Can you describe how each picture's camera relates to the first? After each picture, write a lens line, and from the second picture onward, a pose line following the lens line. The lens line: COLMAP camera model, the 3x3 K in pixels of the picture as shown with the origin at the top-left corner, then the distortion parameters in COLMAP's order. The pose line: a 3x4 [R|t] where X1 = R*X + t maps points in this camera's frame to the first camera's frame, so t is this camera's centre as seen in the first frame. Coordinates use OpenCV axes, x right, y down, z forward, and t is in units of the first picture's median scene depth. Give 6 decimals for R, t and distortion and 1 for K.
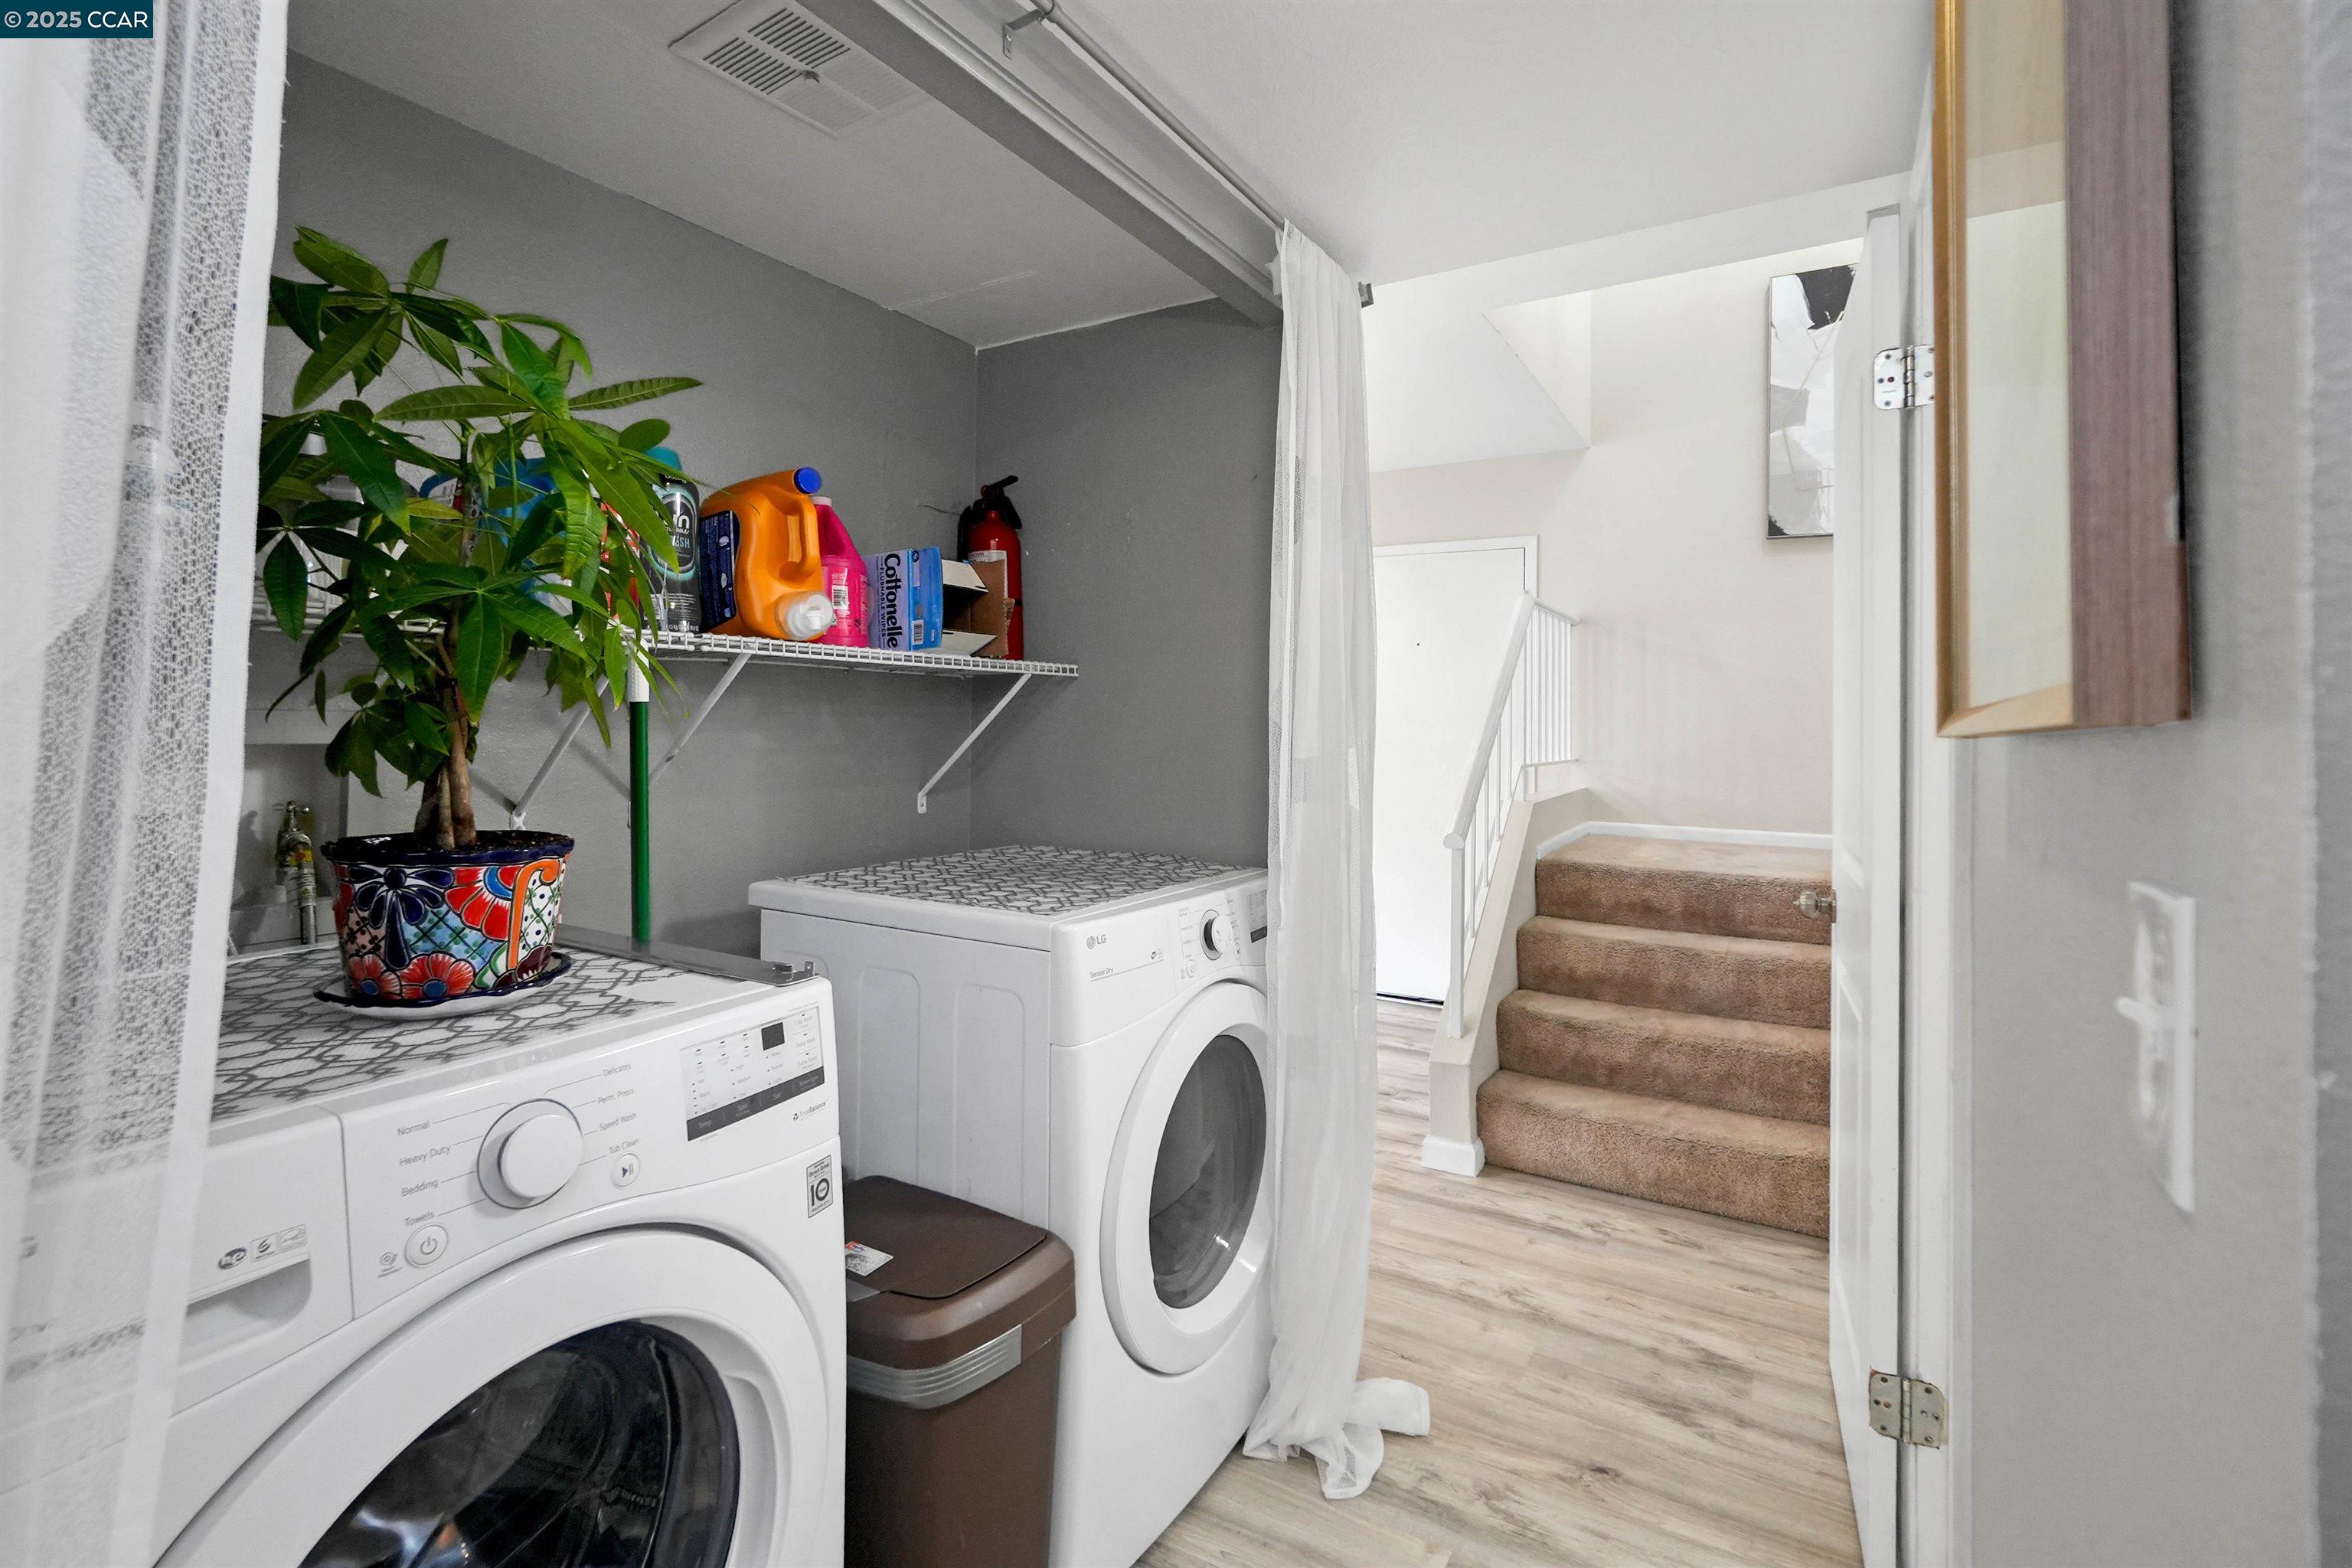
lens RADIAL K [[1047.7, 0, 1170.0], [0, 1047.7, 723.8], [0, 0, 1]] dist [0.000541, 0.000320]
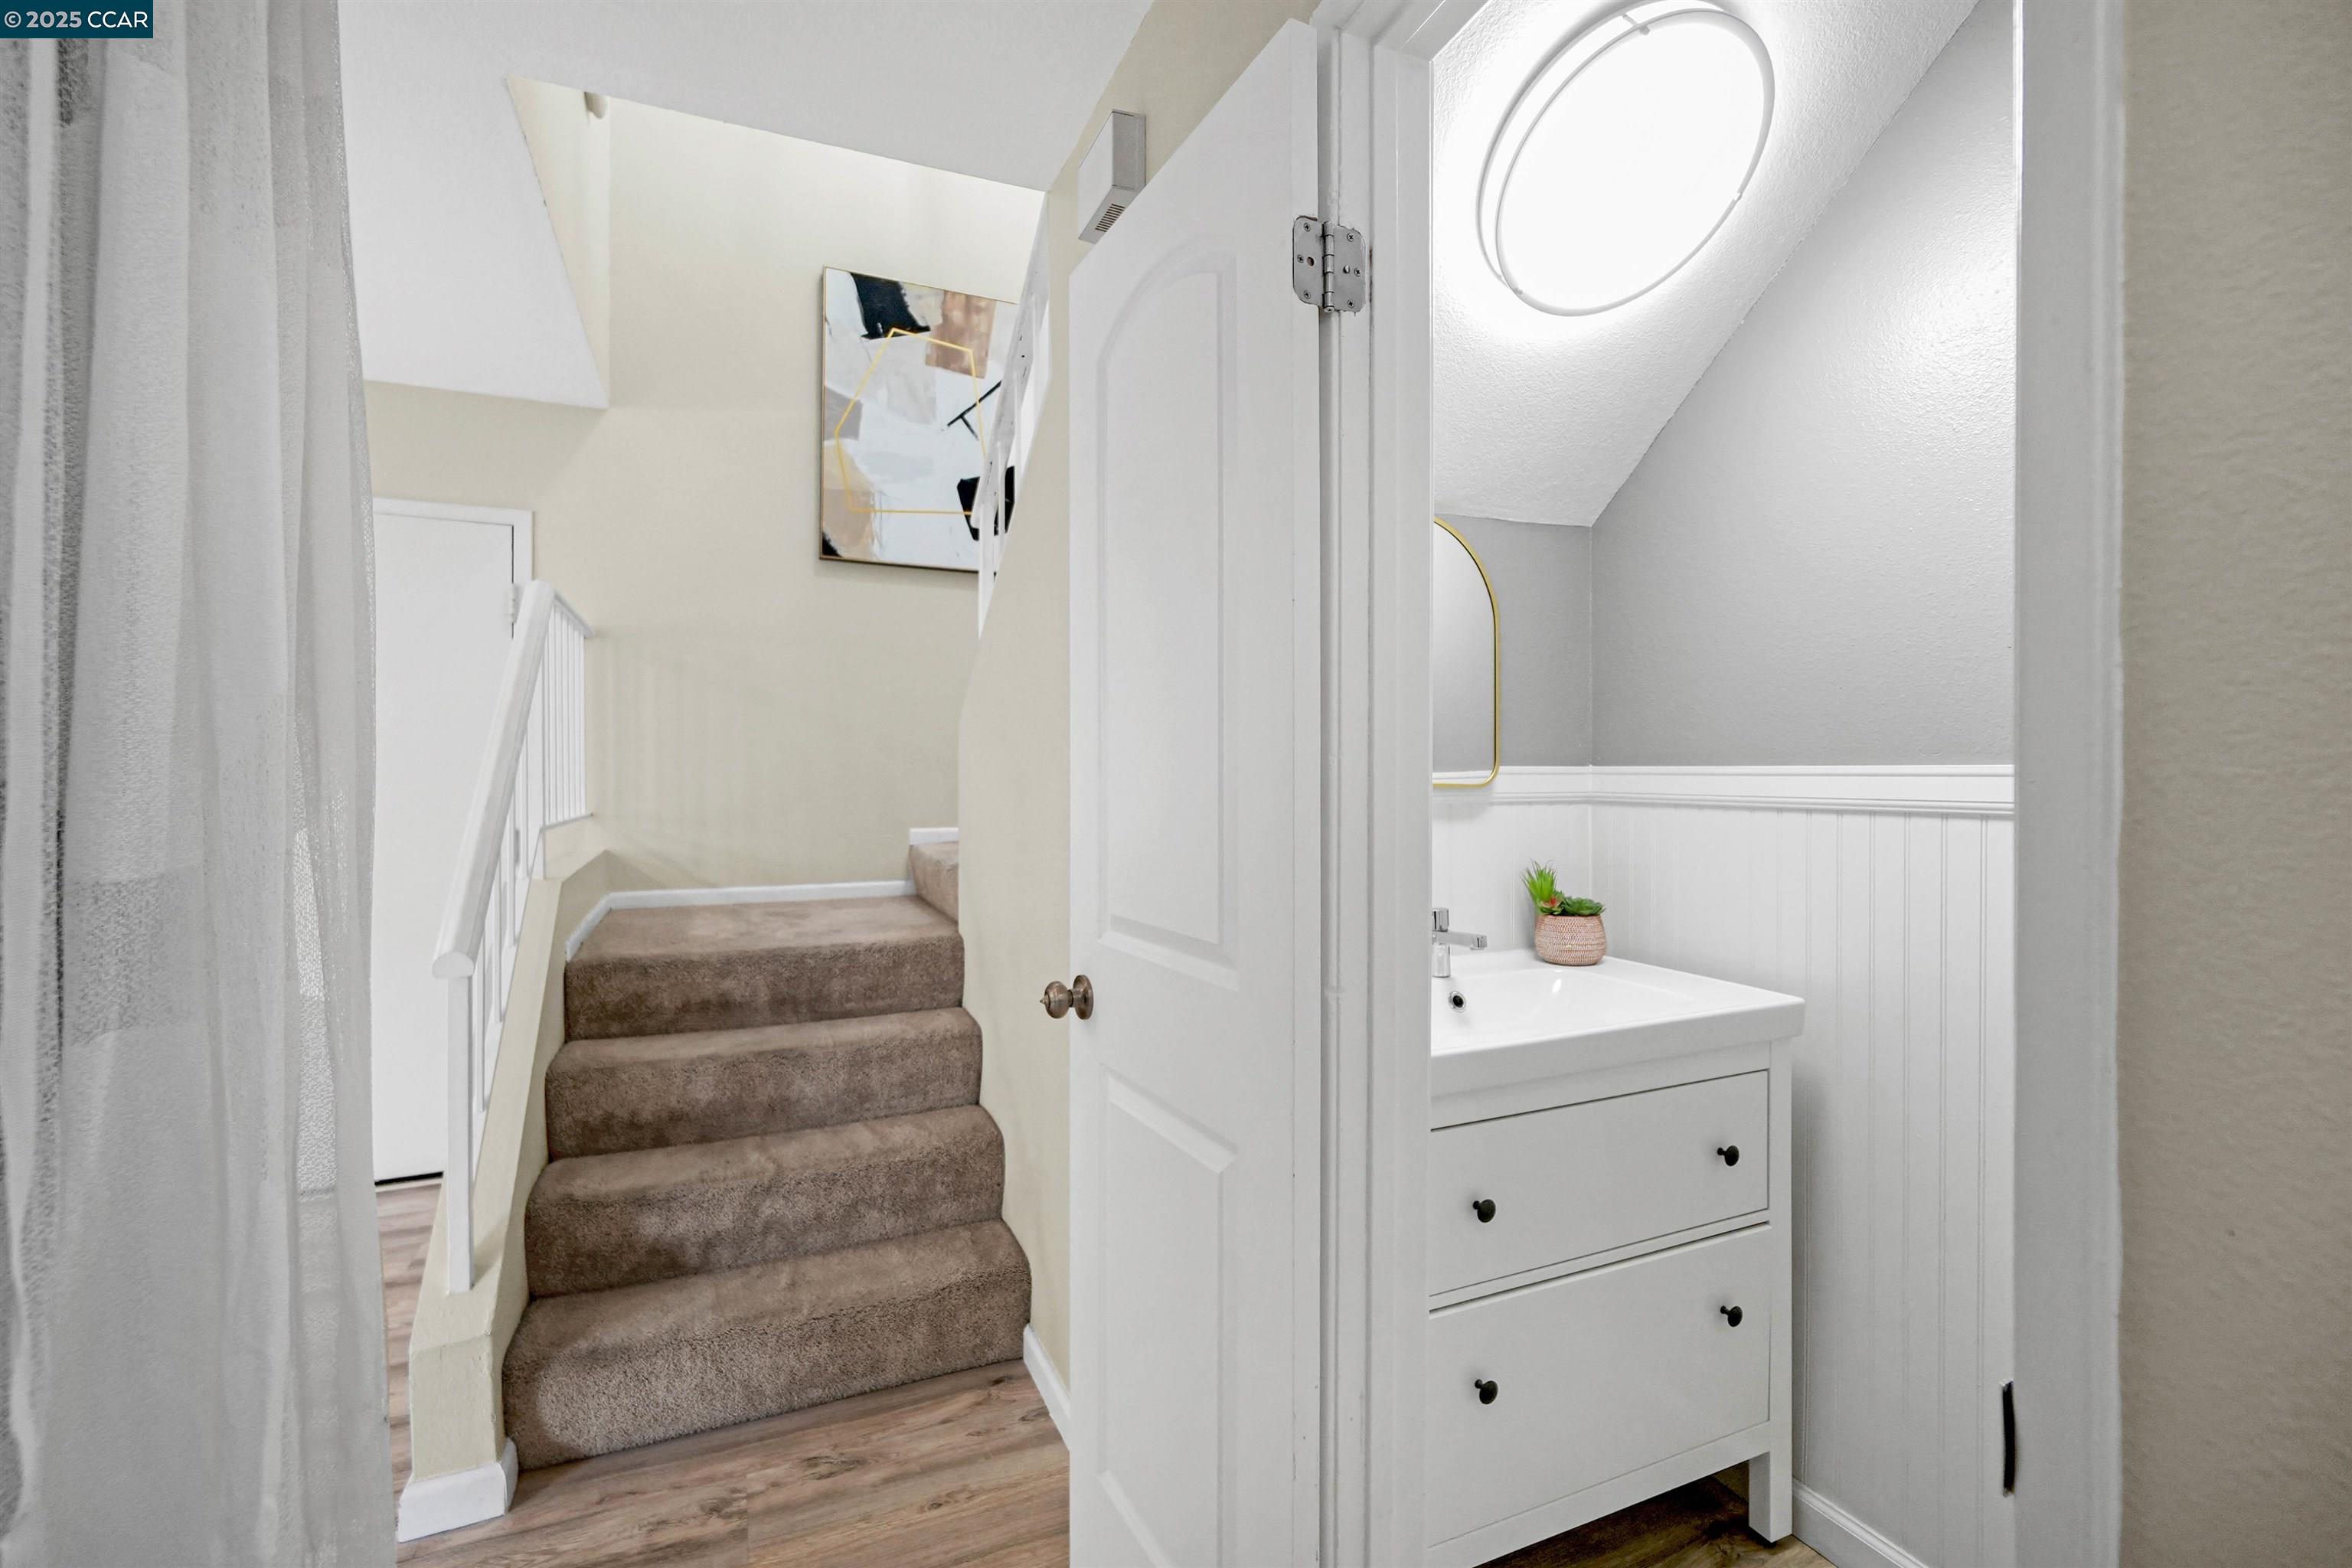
lens RADIAL K [[1022.4, 0, 1153.0], [0, 1022.4, 772.8], [0, 0, 1]] dist [-0.004815, 0.003906]
pose [[0.584727, -0.010311, 0.811165, 0.034044], [0.008928, 0.999940, 0.006275, 0.003970], [-0.811181, 0.003573, 0.584784, 0.338666]]
